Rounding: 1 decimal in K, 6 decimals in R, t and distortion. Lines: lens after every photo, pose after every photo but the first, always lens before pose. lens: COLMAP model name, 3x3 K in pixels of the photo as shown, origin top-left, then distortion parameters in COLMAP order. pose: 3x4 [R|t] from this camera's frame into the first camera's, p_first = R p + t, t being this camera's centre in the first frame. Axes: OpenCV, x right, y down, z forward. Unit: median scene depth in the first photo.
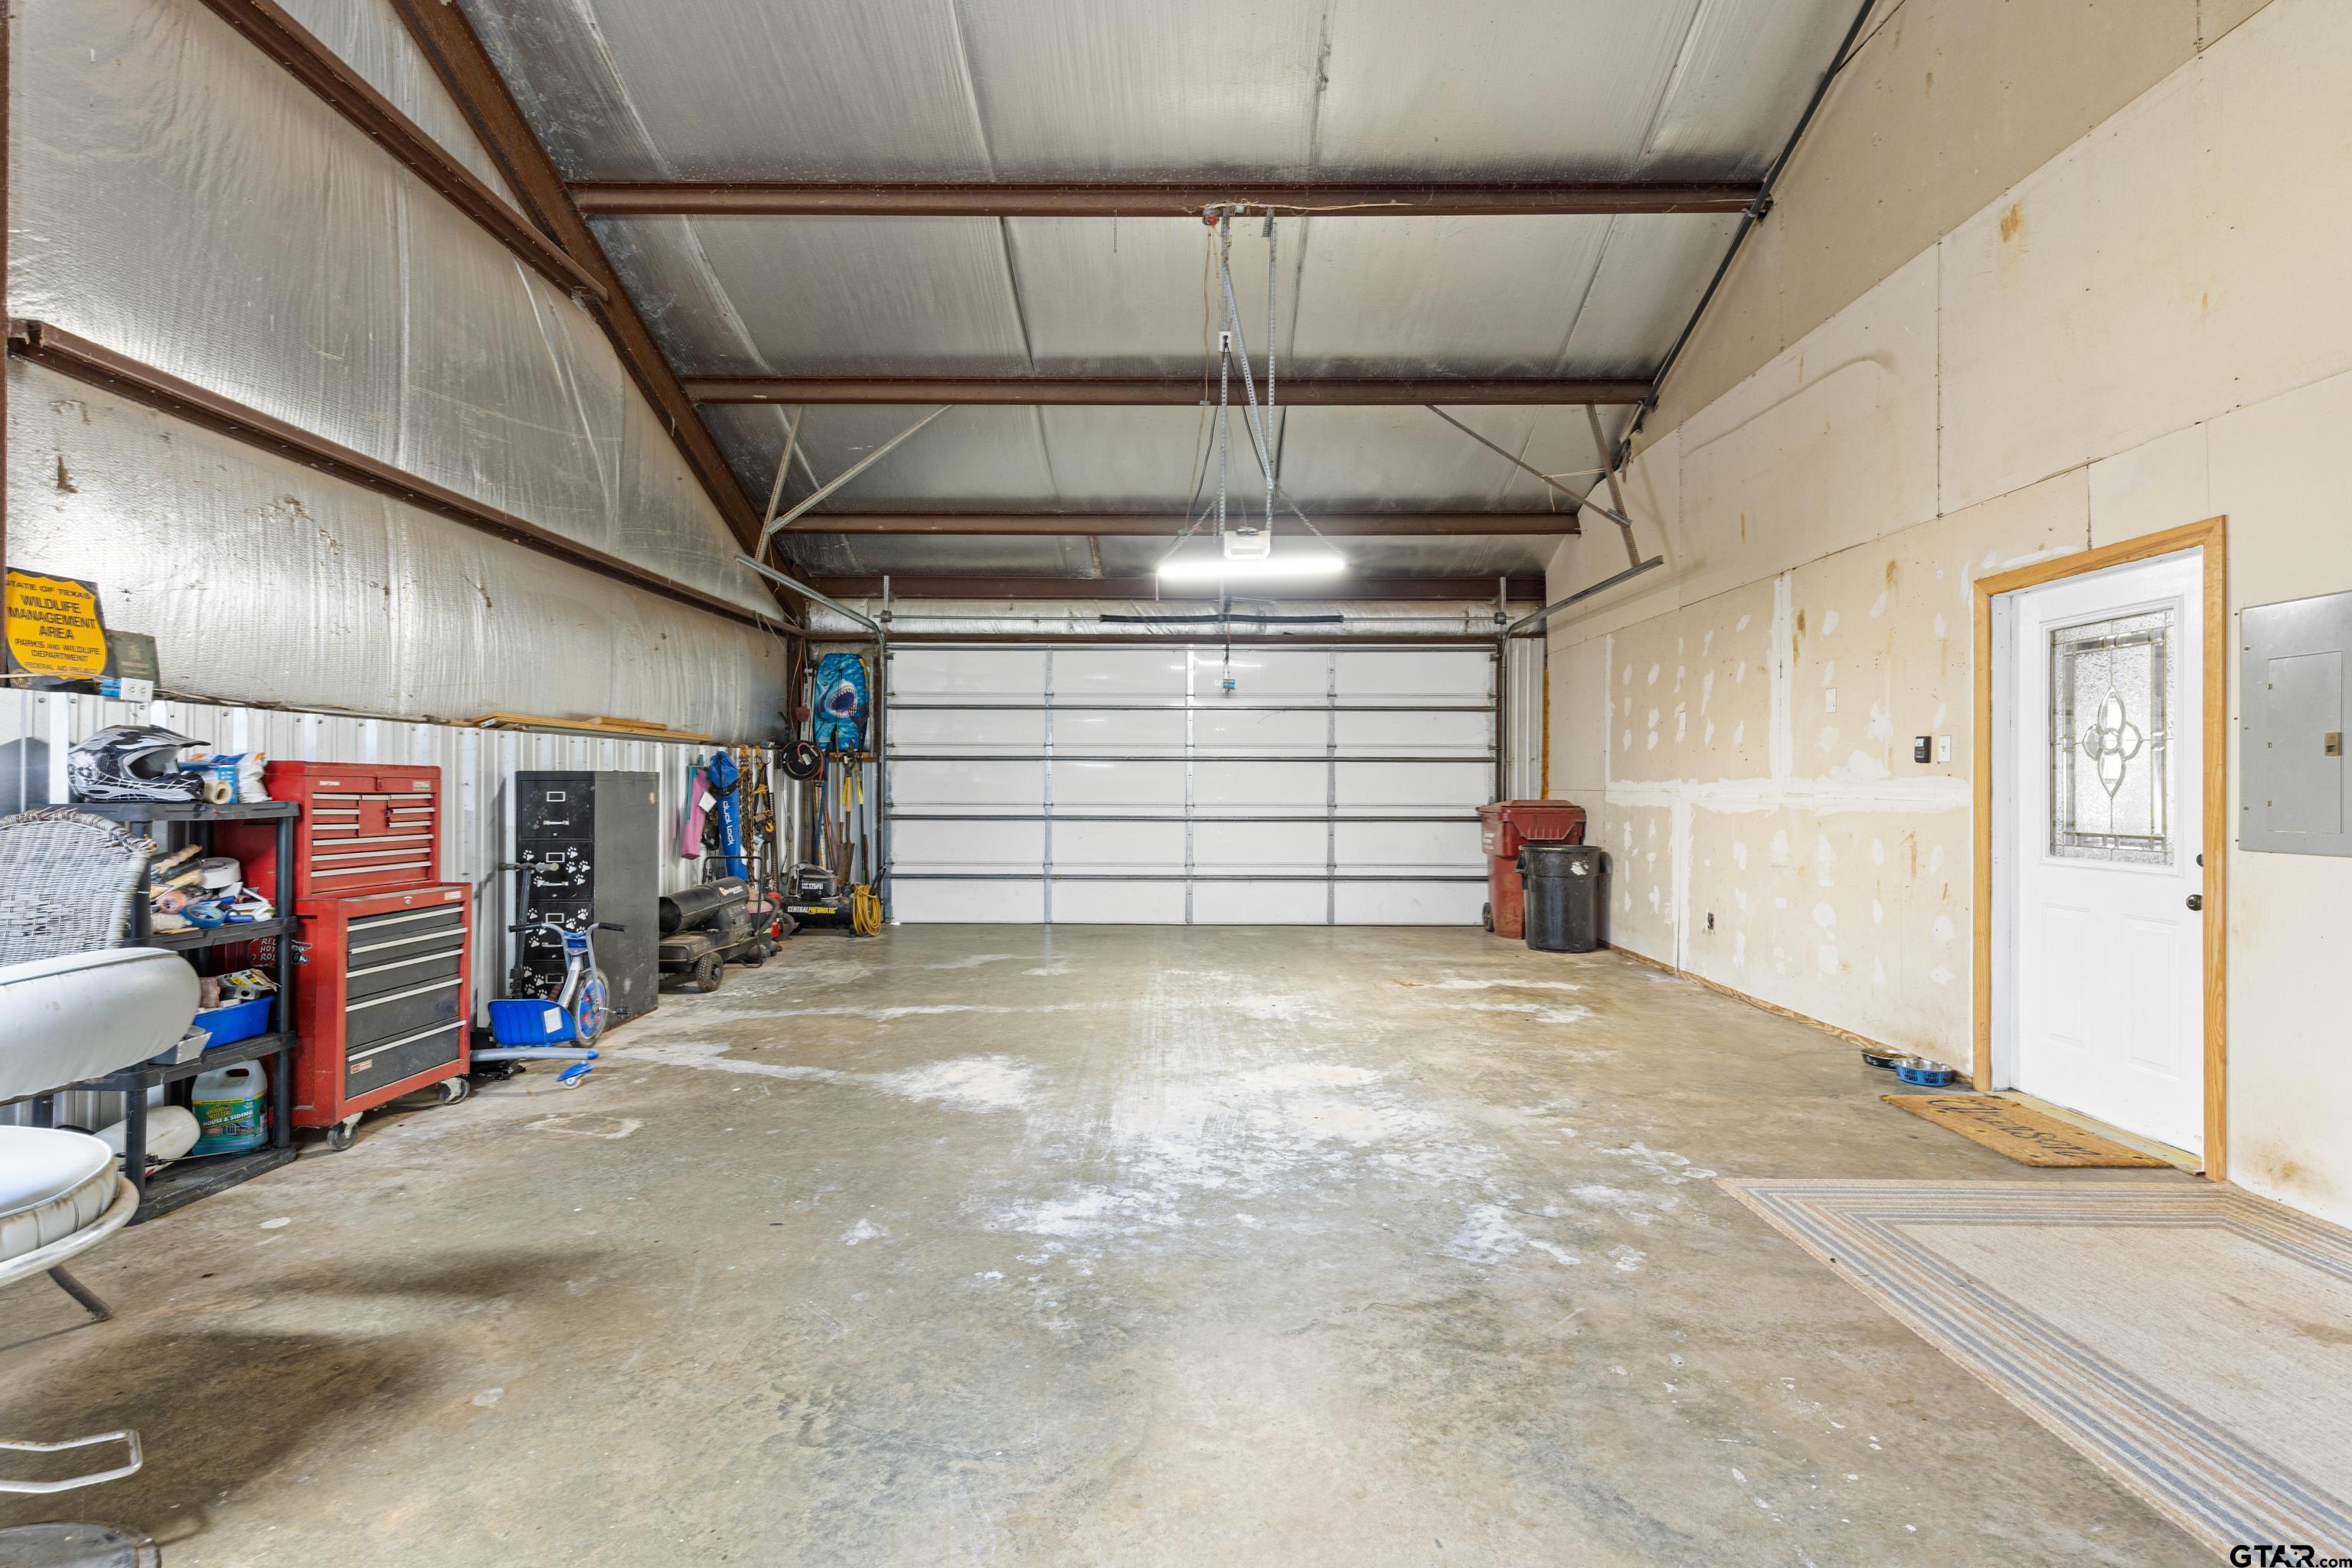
lens RADIAL K [[1066.5, 0, 1165.7], [0, 1066.5, 773.5], [0, 0, 1]] dist [0.008809, -0.001426]
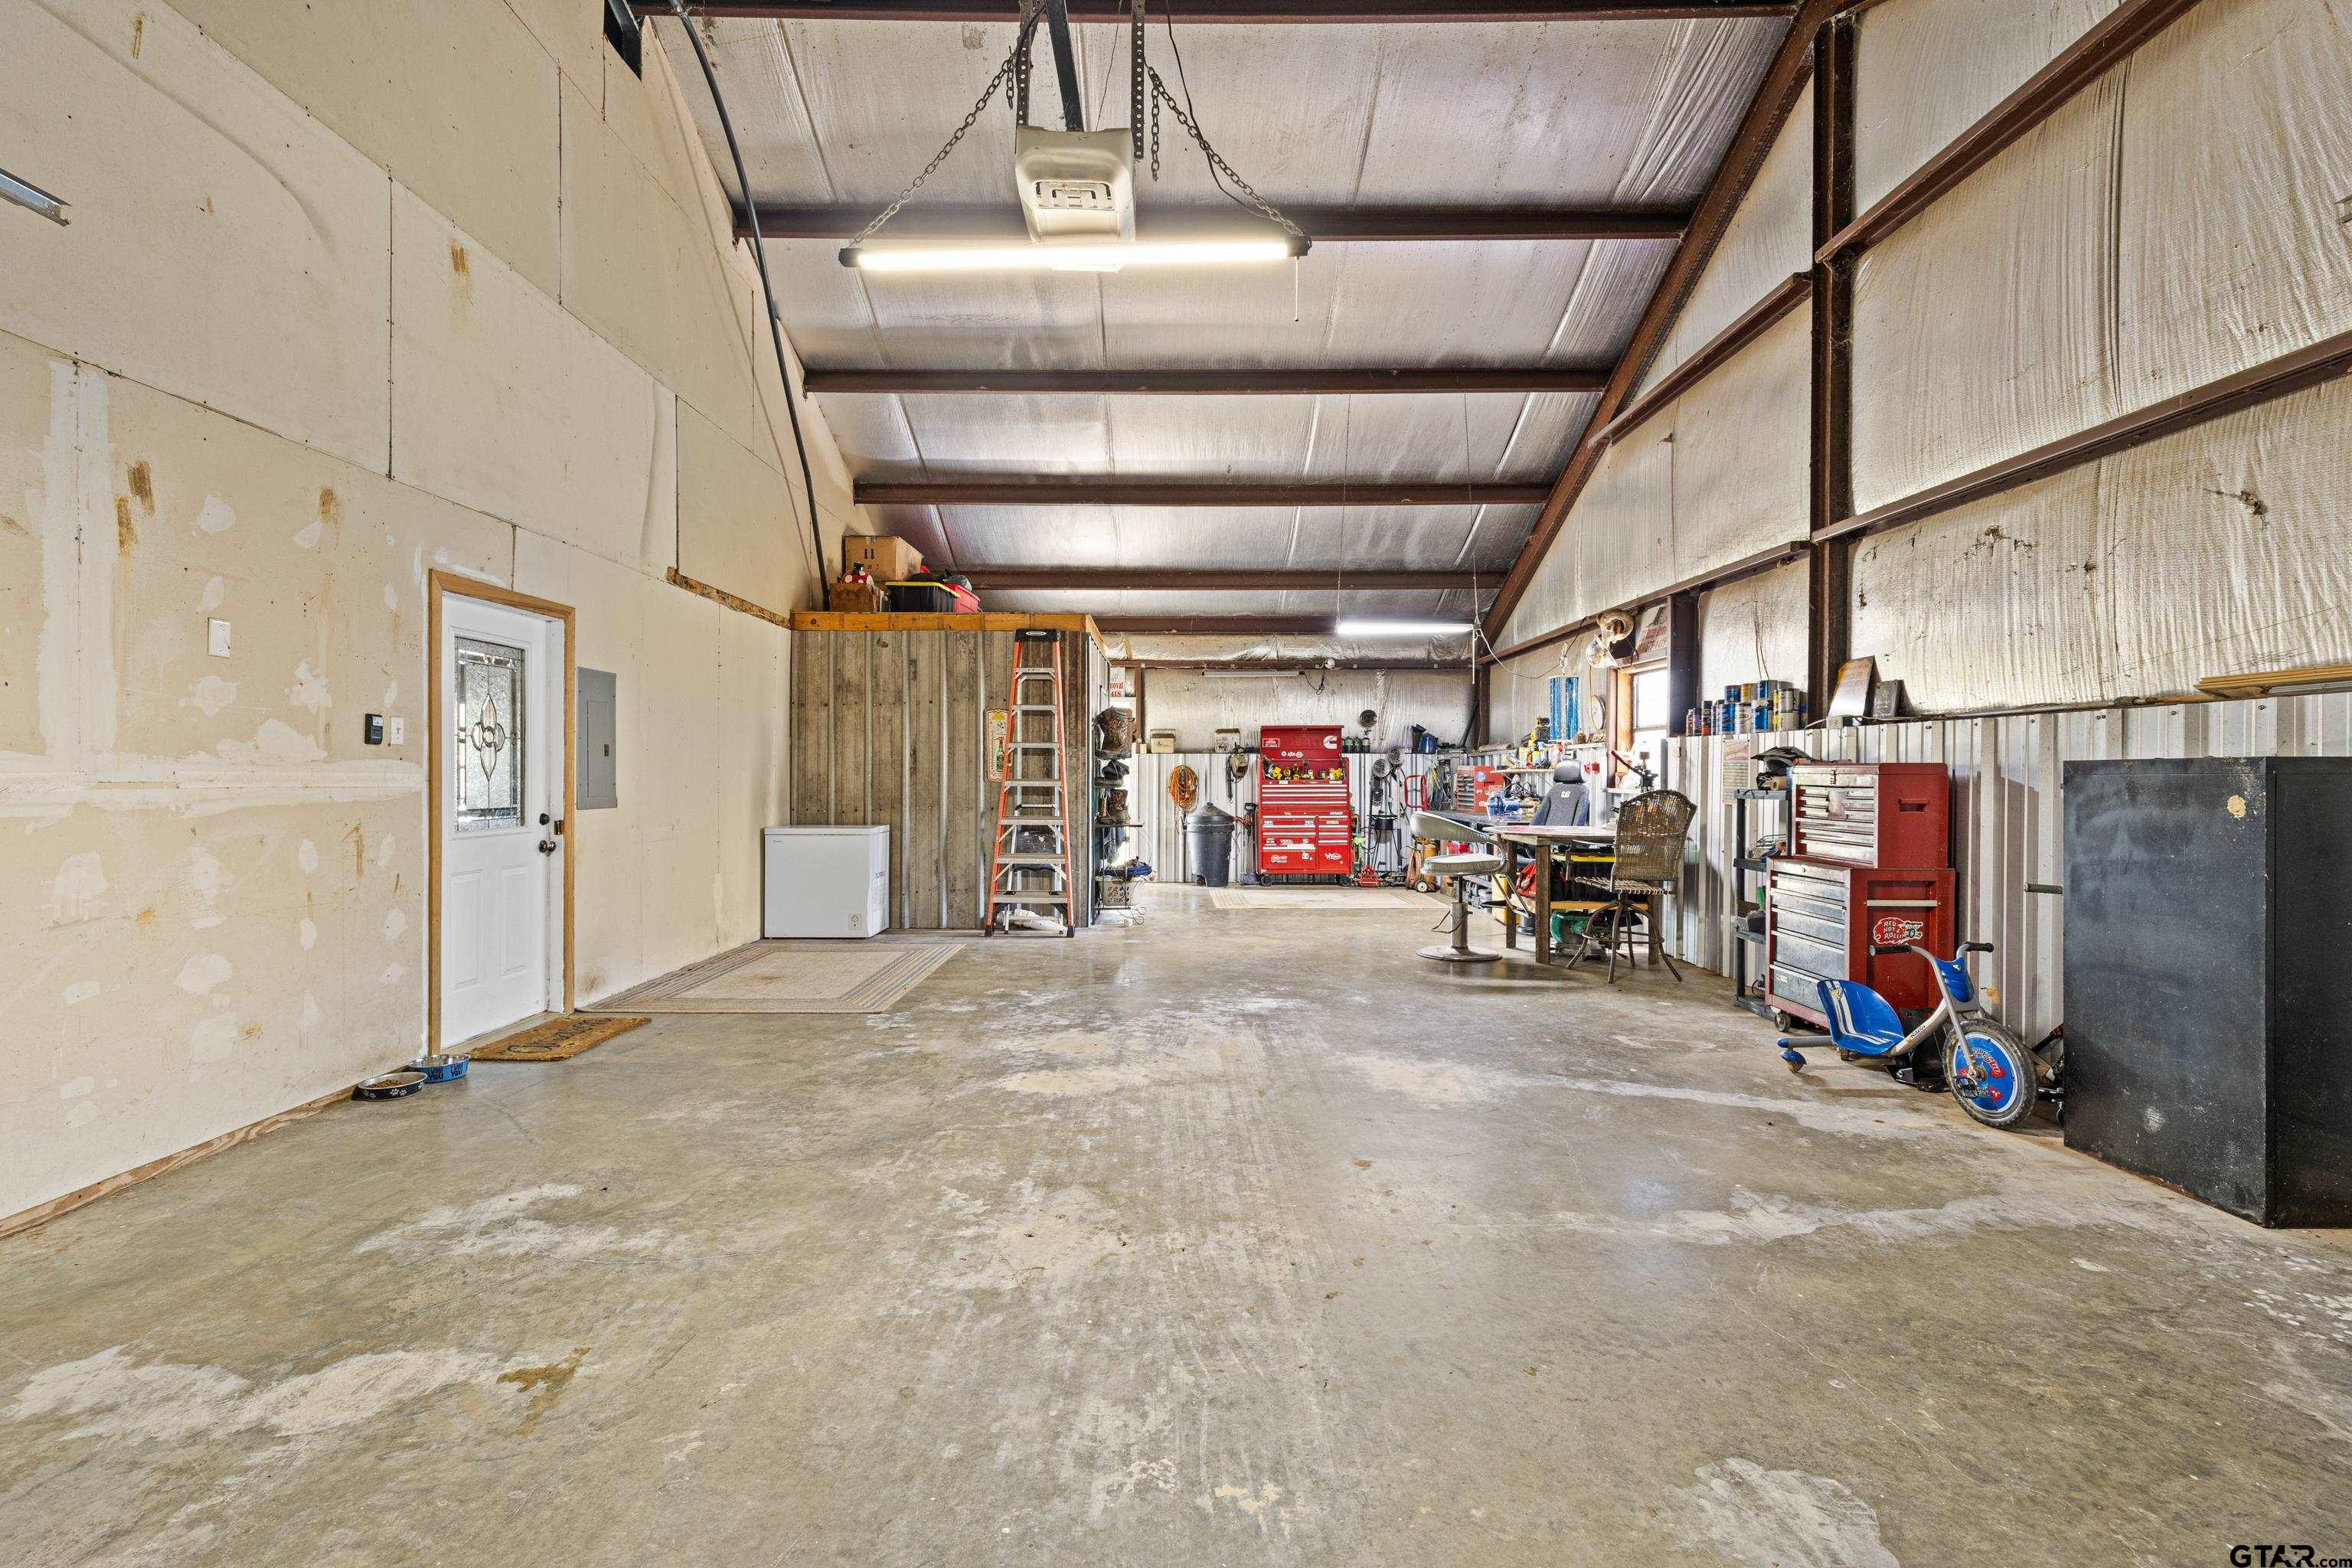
lens RADIAL K [[1066.5, 0, 1165.7], [0, 1066.5, 773.5], [0, 0, 1]] dist [0.008809, -0.001426]
pose [[-0.999972, -0.007121, -0.002162, 0.053220], [-0.007091, 0.999879, -0.013831, 0.020842], [0.002260, -0.013815, -0.999902, 1.806339]]
